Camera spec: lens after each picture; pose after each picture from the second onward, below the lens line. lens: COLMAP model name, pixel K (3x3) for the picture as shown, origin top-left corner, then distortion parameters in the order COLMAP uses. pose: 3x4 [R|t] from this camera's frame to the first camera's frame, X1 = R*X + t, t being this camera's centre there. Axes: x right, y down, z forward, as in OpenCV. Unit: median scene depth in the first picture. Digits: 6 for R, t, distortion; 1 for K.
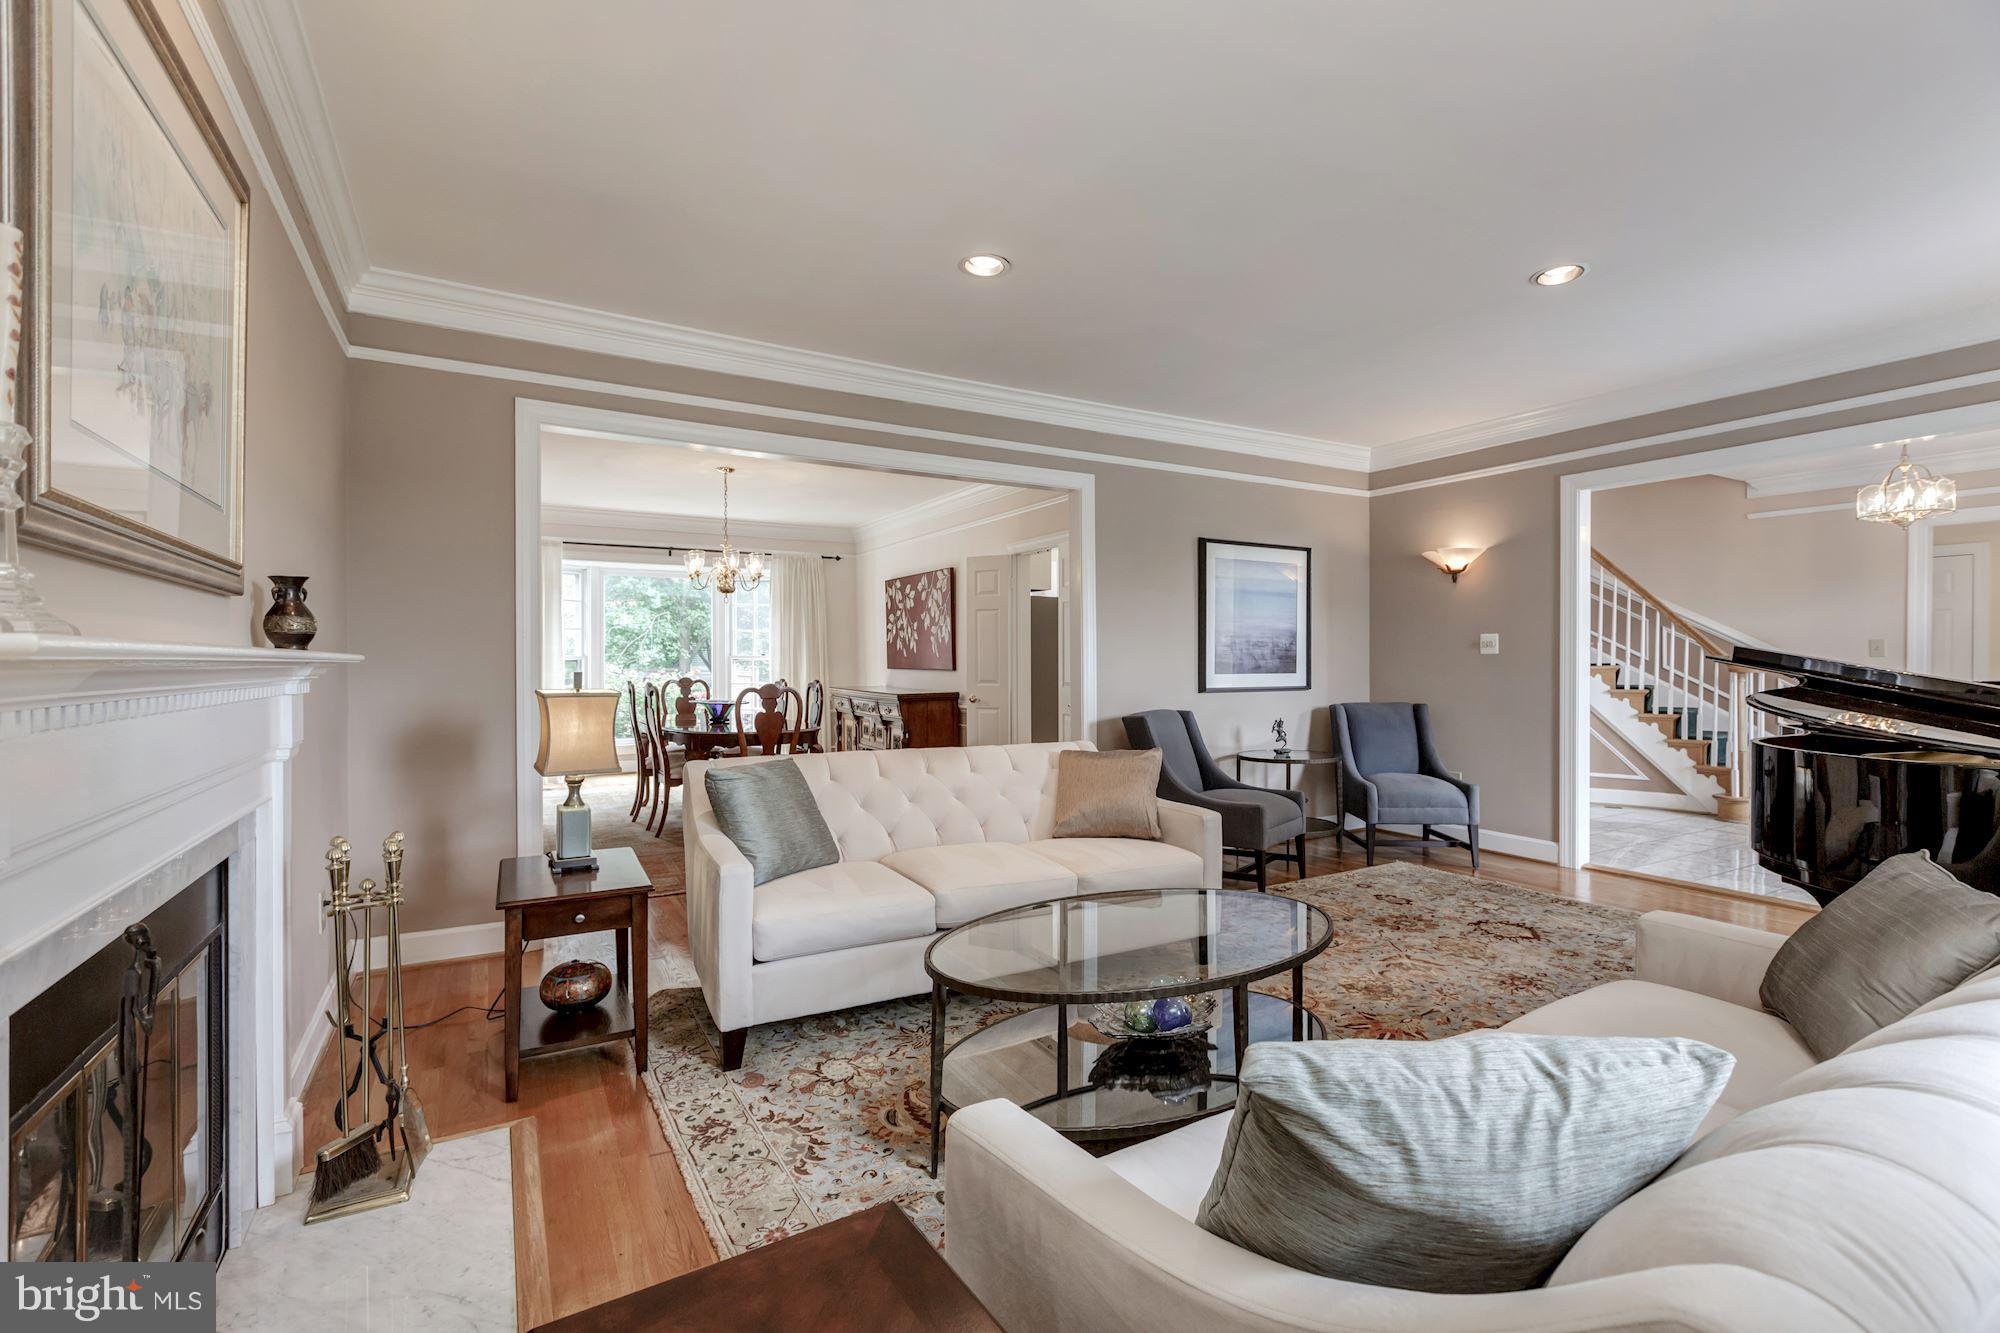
lens RADIAL K [[896.5, 0, 1003.1], [0, 896.5, 663.7], [0, 0, 1]] dist [-0.000203, 0.000055]
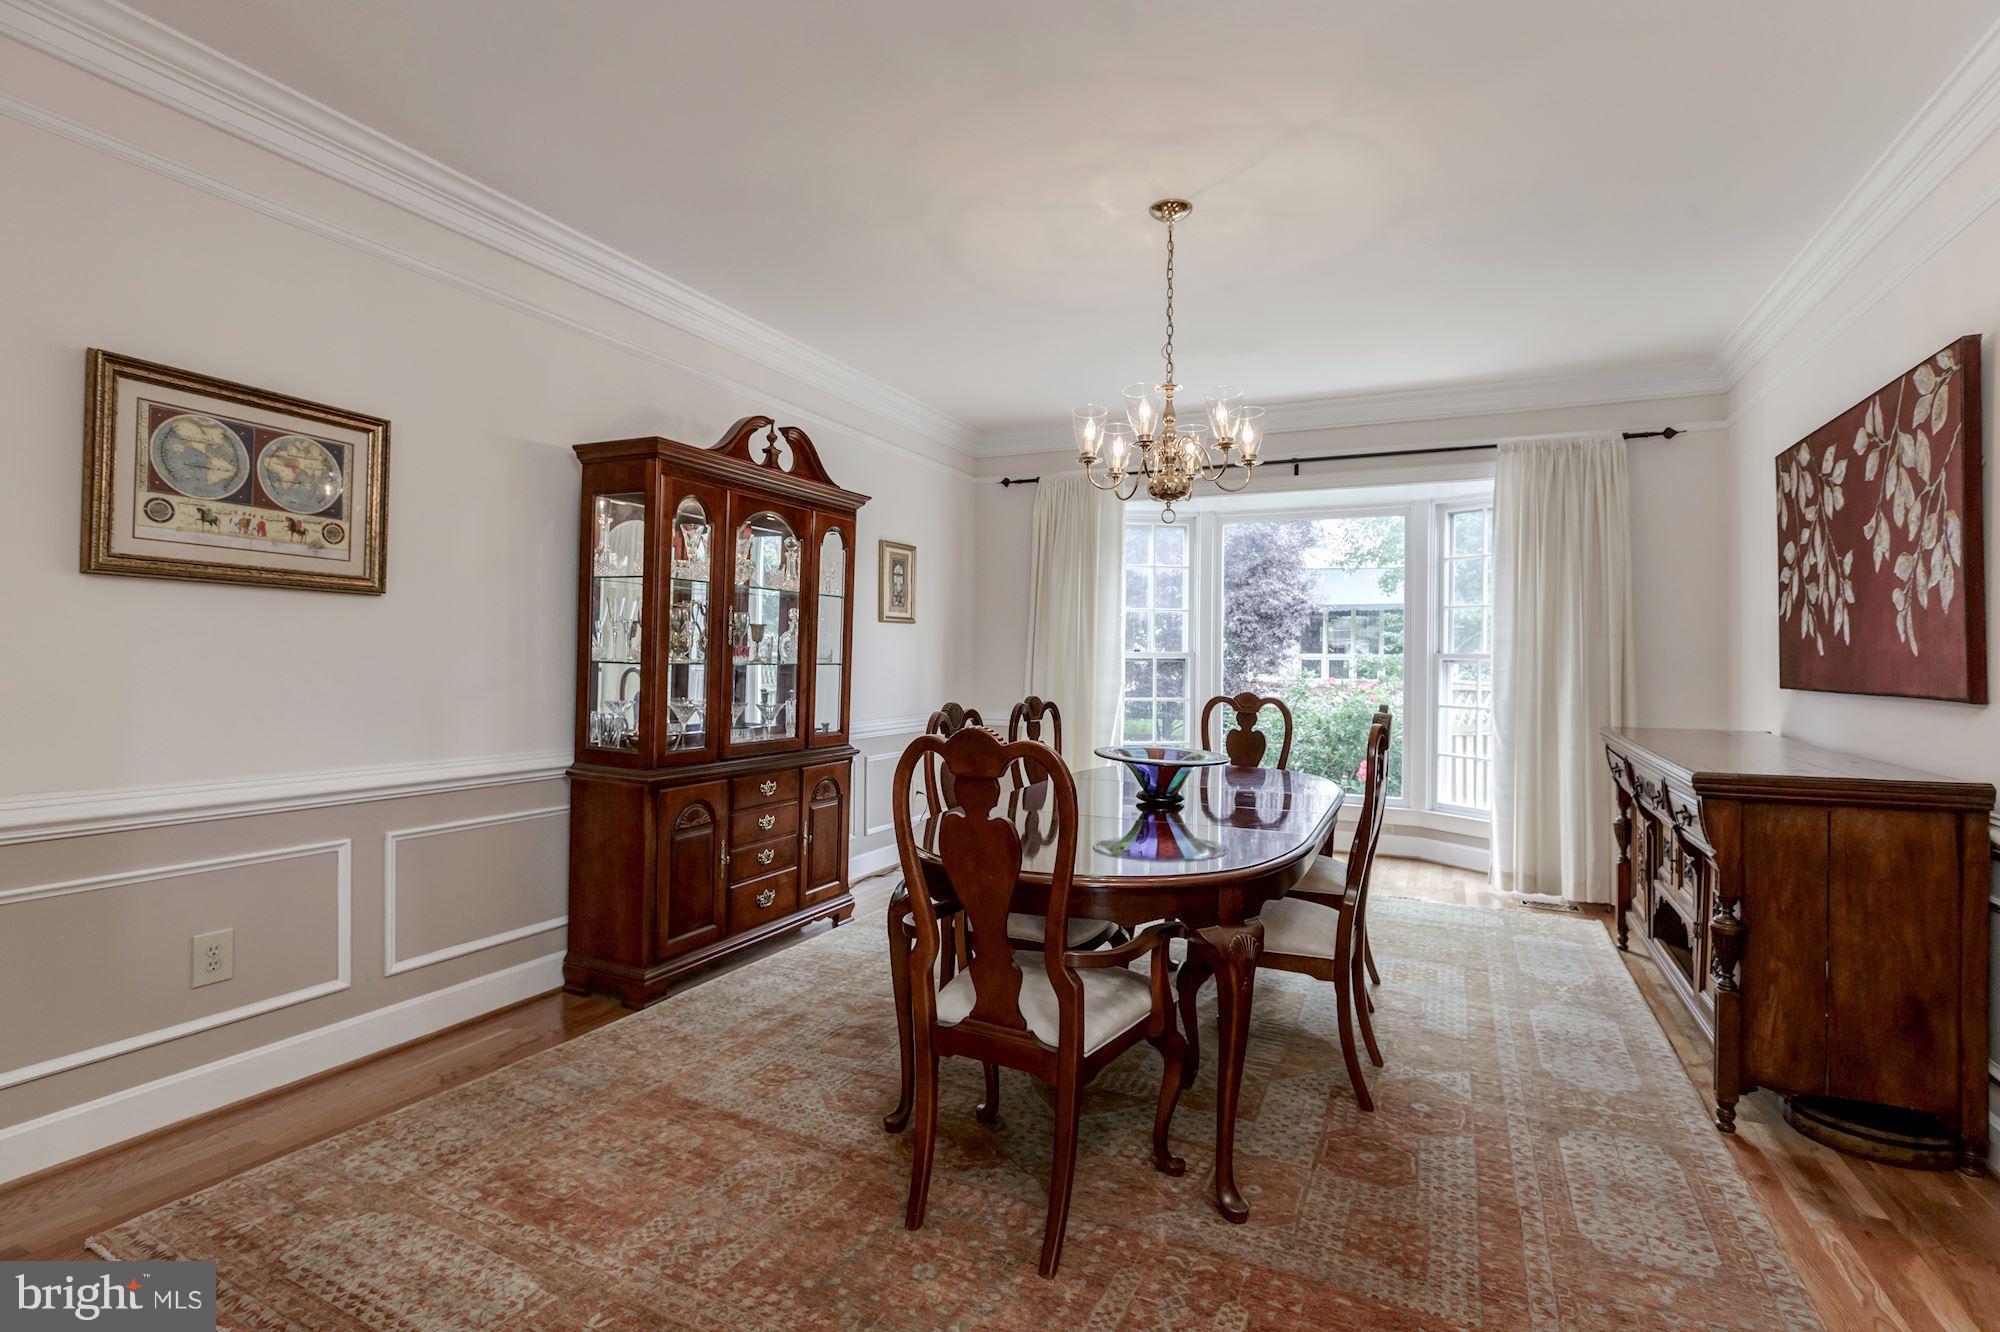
lens RADIAL K [[945.7, 0, 998.2], [0, 945.7, 652.3], [0, 0, 1]] dist [-0.001285, 0.000307]
pose [[0.559353, 0.001726, -0.828928, 0.017123], [-0.017394, 0.999802, -0.009656, -0.000225], [0.828747, 0.019819, 0.559272, 0.537666]]
